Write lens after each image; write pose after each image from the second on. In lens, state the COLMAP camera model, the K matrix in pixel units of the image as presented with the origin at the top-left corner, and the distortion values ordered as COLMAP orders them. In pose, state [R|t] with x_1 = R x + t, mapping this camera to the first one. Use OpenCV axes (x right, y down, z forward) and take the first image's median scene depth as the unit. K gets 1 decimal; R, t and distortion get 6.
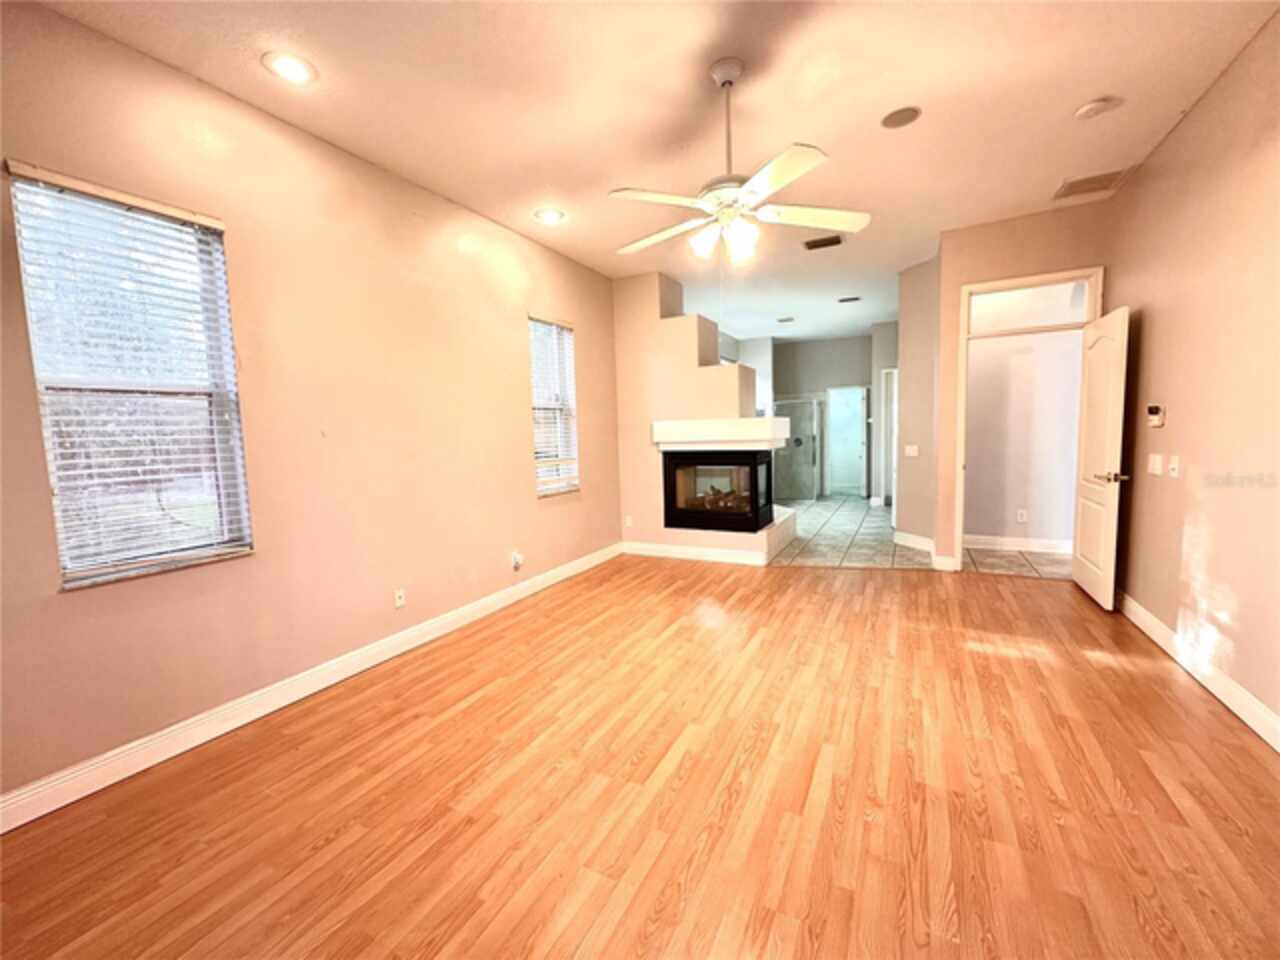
lens RADIAL K [[512.1, 0, 639.1], [0, 512.1, 478.6], [0, 0, 1]] dist [-0.000276, 0.000907]
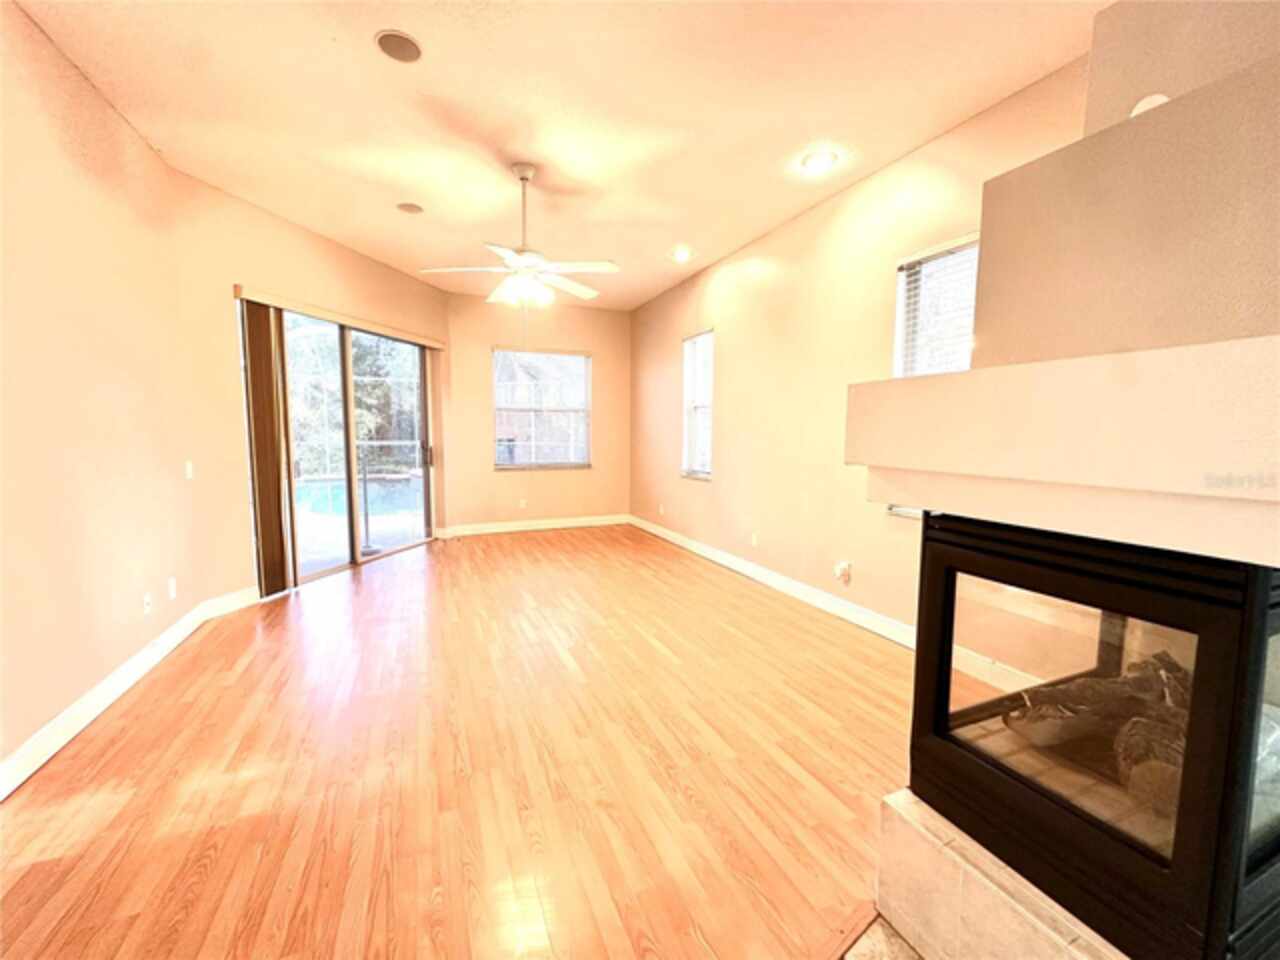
lens RADIAL K [[512.1, 0, 635.2], [0, 512.1, 481.7], [0, 0, 1]] dist [-0.000276, 0.000907]
pose [[-0.634087, 0.105116, -0.766084, 0.782847], [-0.054841, 0.982109, 0.180149, -0.157172], [0.771315, 0.156243, -0.616978, 1.540173]]
